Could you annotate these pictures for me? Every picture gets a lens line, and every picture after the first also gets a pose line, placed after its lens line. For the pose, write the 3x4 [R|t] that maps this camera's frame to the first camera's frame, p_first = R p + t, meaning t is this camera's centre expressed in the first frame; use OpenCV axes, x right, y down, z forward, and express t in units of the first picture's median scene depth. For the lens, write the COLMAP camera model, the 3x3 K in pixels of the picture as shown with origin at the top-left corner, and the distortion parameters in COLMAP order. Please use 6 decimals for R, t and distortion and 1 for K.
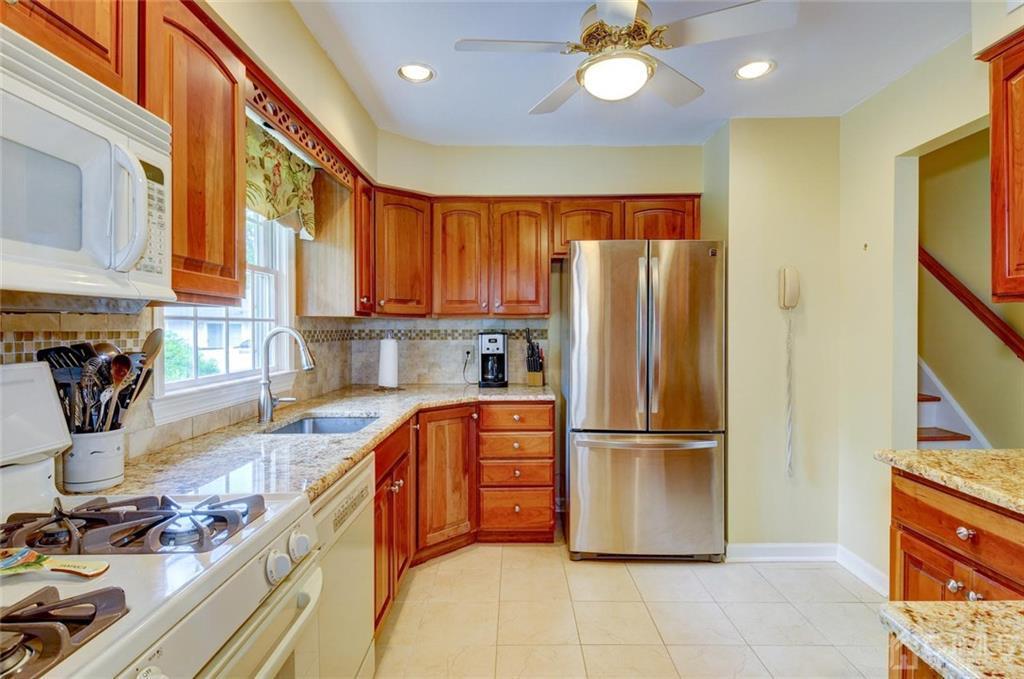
lens RADIAL K [[509.8, 0, 507.5], [0, 509.8, 335.7], [0, 0, 1]] dist [-0.027407, -0.000668]
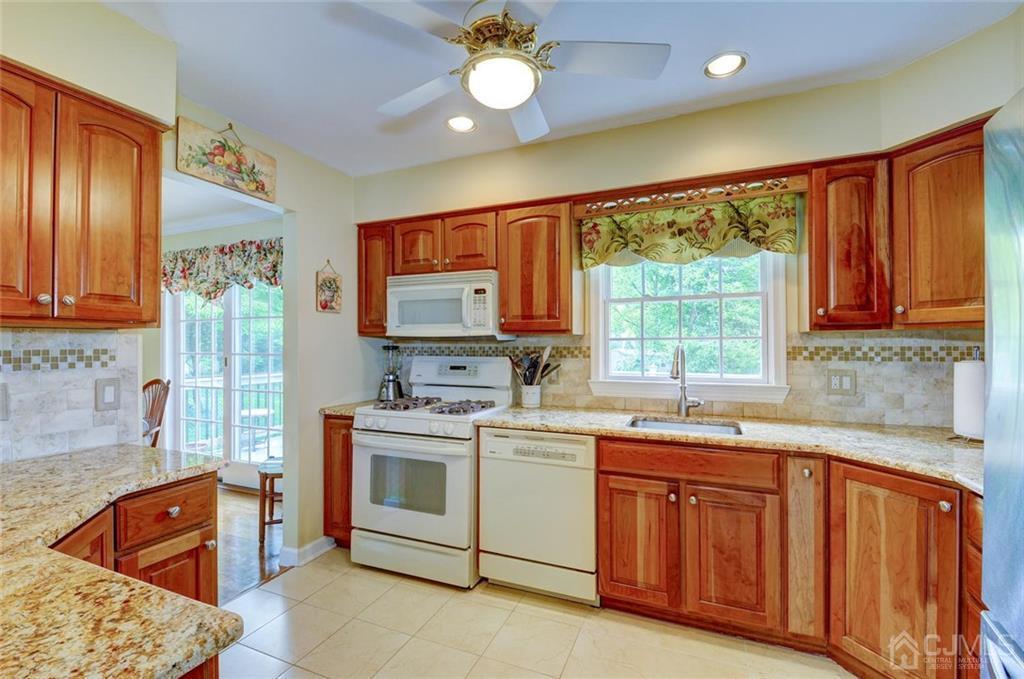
lens RADIAL K [[451.6, 0, 509.8], [0, 451.6, 340.2], [0, 0, 1]] dist [-0.000398, -0.000375]
pose [[-0.383008, -0.006351, -0.923723, 0.589148], [-0.007527, 0.999965, -0.003754, -0.014941], [0.923714, 0.005515, -0.383042, 0.781675]]
